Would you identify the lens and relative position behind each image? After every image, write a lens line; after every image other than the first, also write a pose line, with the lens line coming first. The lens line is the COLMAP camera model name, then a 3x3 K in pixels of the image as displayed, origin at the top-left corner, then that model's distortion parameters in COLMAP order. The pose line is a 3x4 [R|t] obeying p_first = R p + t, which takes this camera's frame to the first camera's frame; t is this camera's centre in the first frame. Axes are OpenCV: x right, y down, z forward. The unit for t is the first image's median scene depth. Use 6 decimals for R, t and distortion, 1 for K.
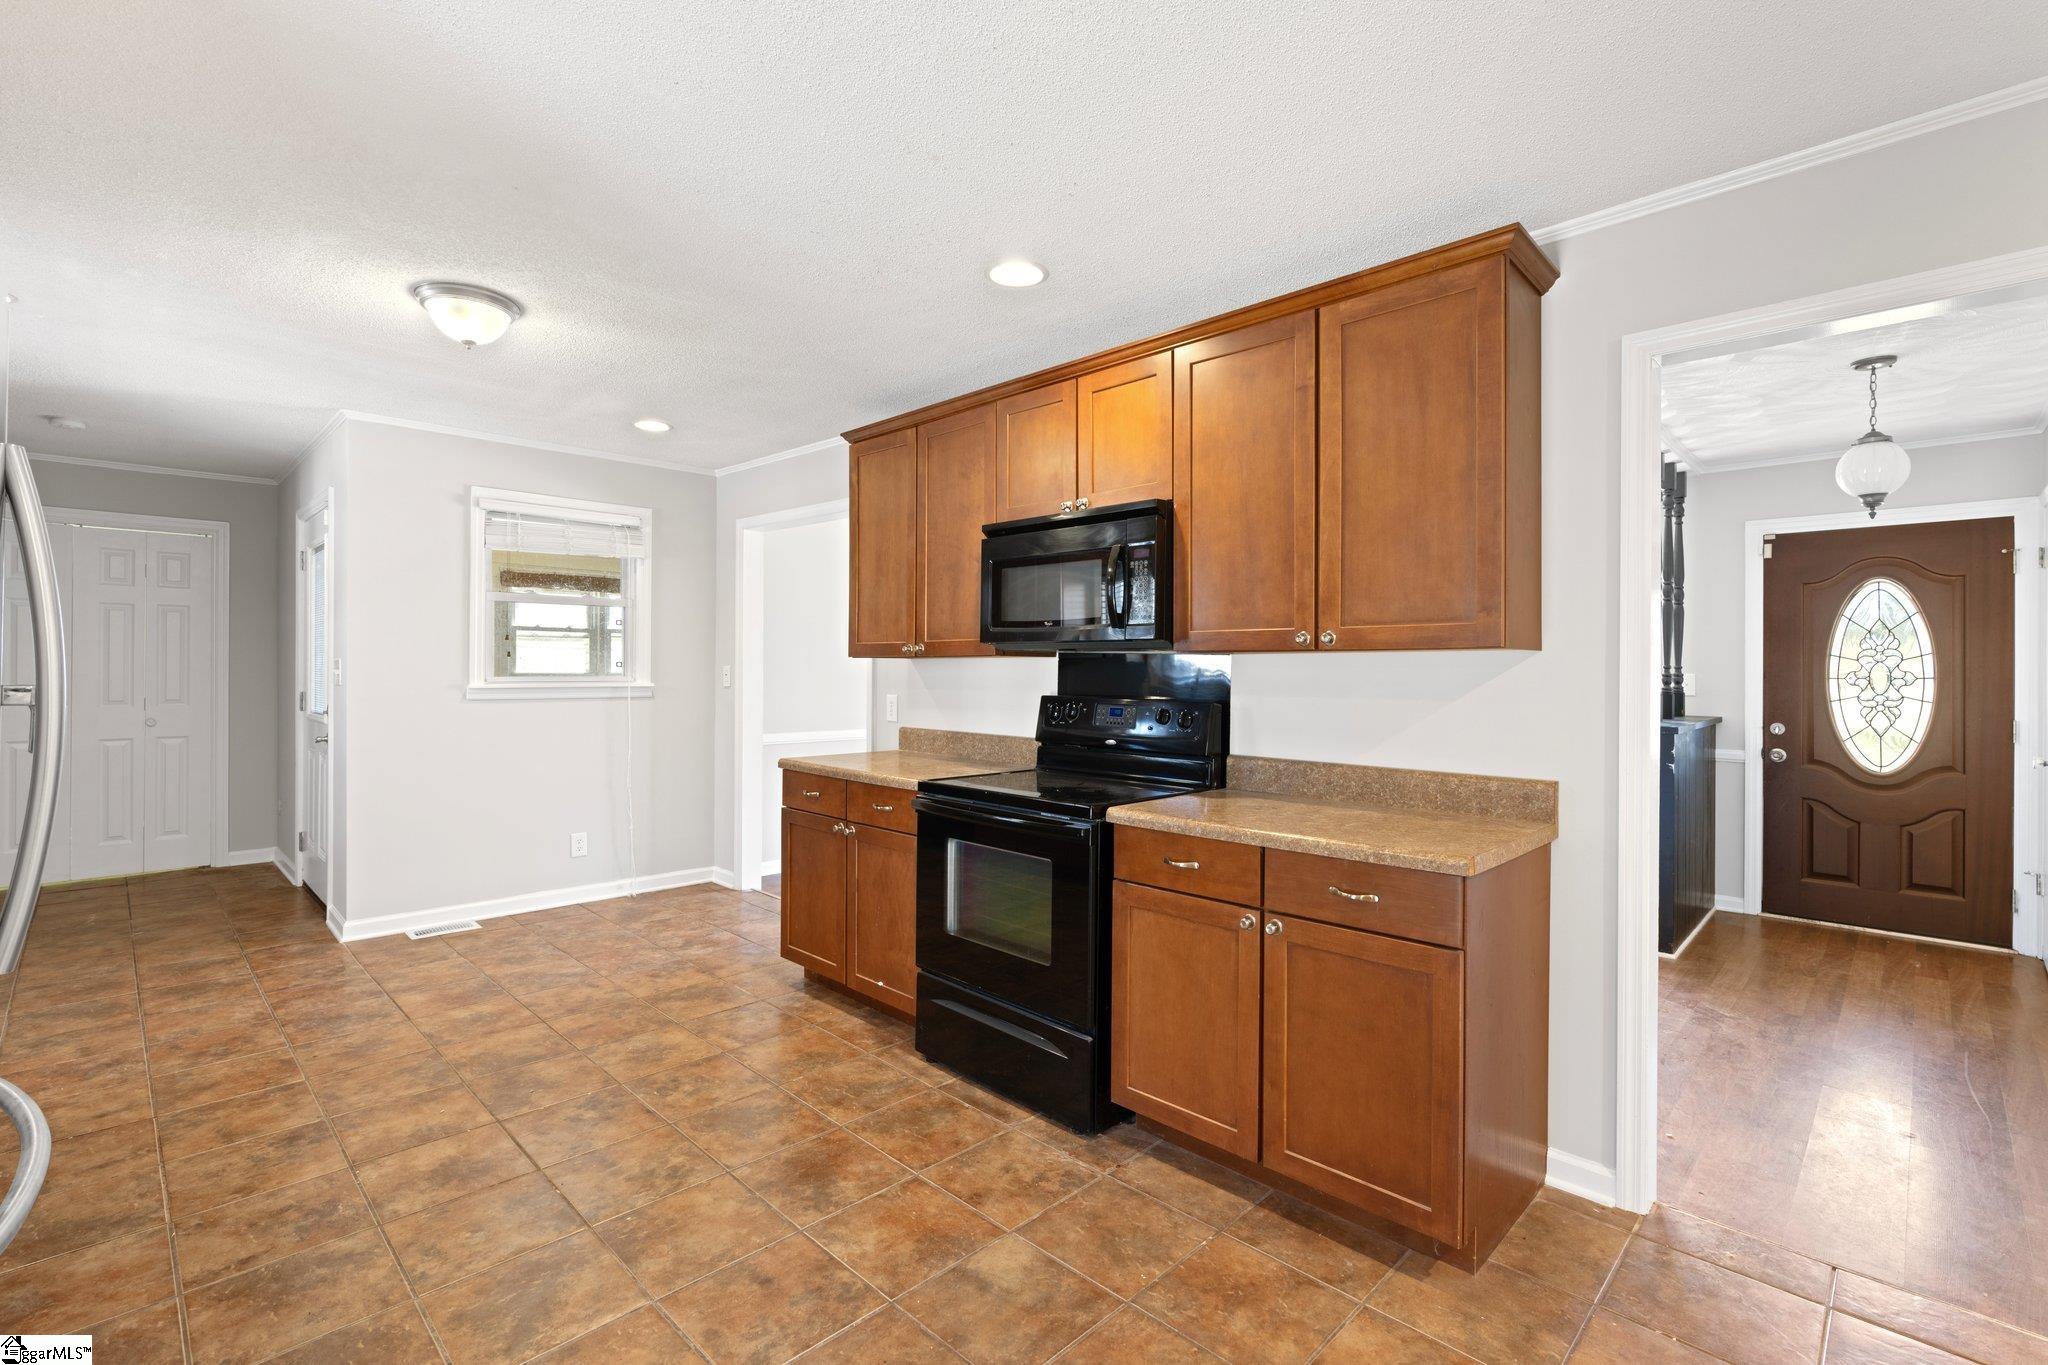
lens RADIAL K [[931.0, 0, 1022.3], [0, 931.0, 663.8], [0, 0, 1]] dist [-0.003570, -0.000086]
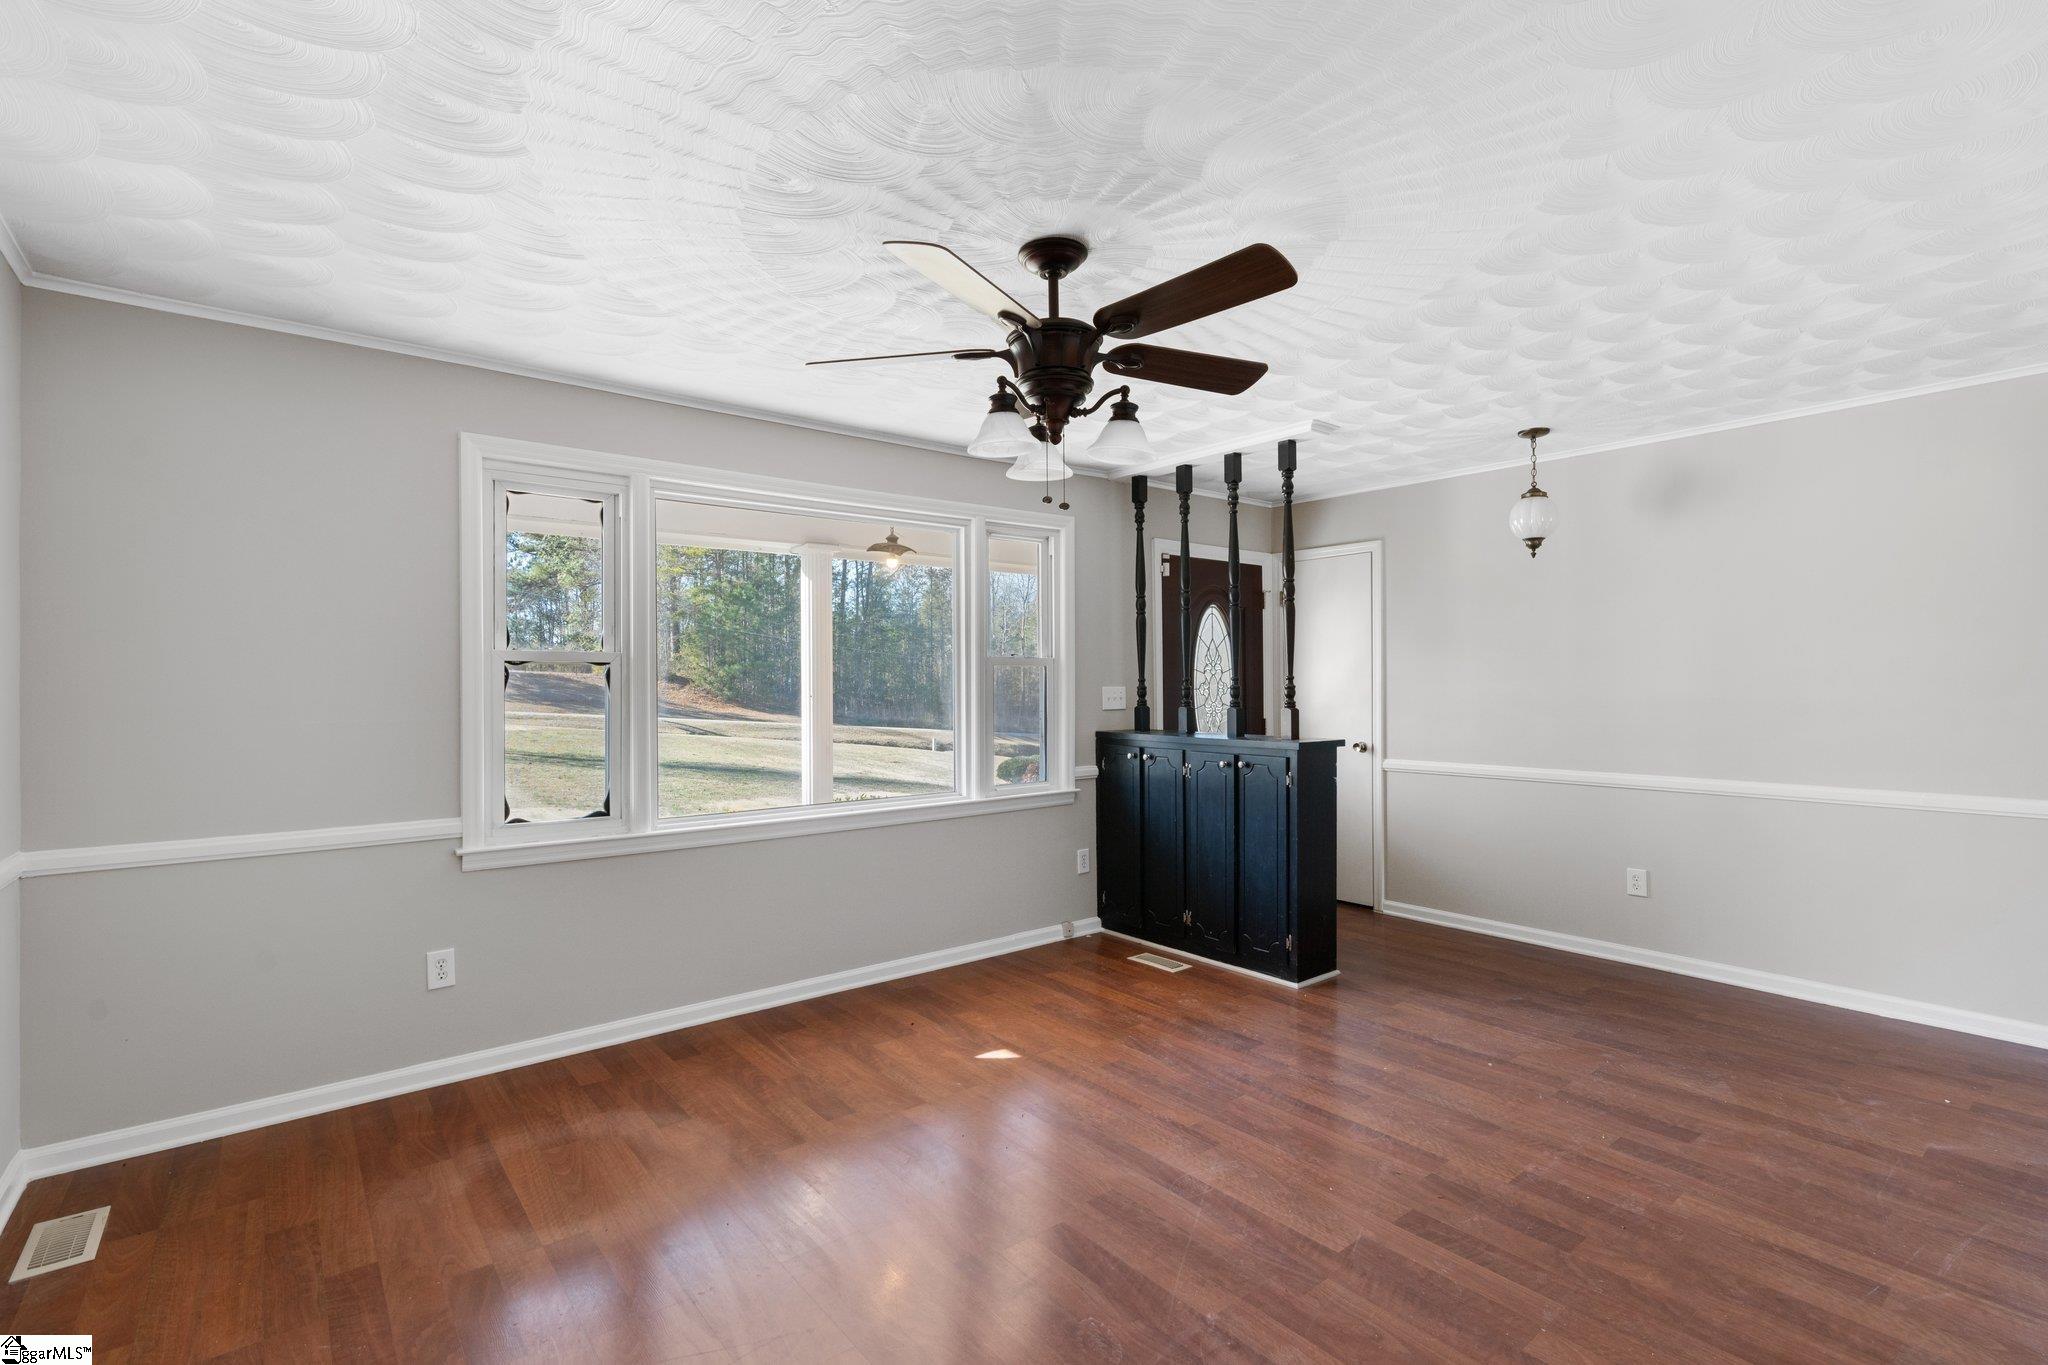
lens RADIAL K [[939.2, 0, 1012.7], [0, 939.2, 682.0], [0, 0, 1]] dist [-0.002920, 0.001103]
pose [[0.120888, -0.003011, 0.992662, -0.347808], [0.001952, 0.999994, 0.002795, 0.003759], [-0.992664, 0.001600, 0.120893, 1.295325]]
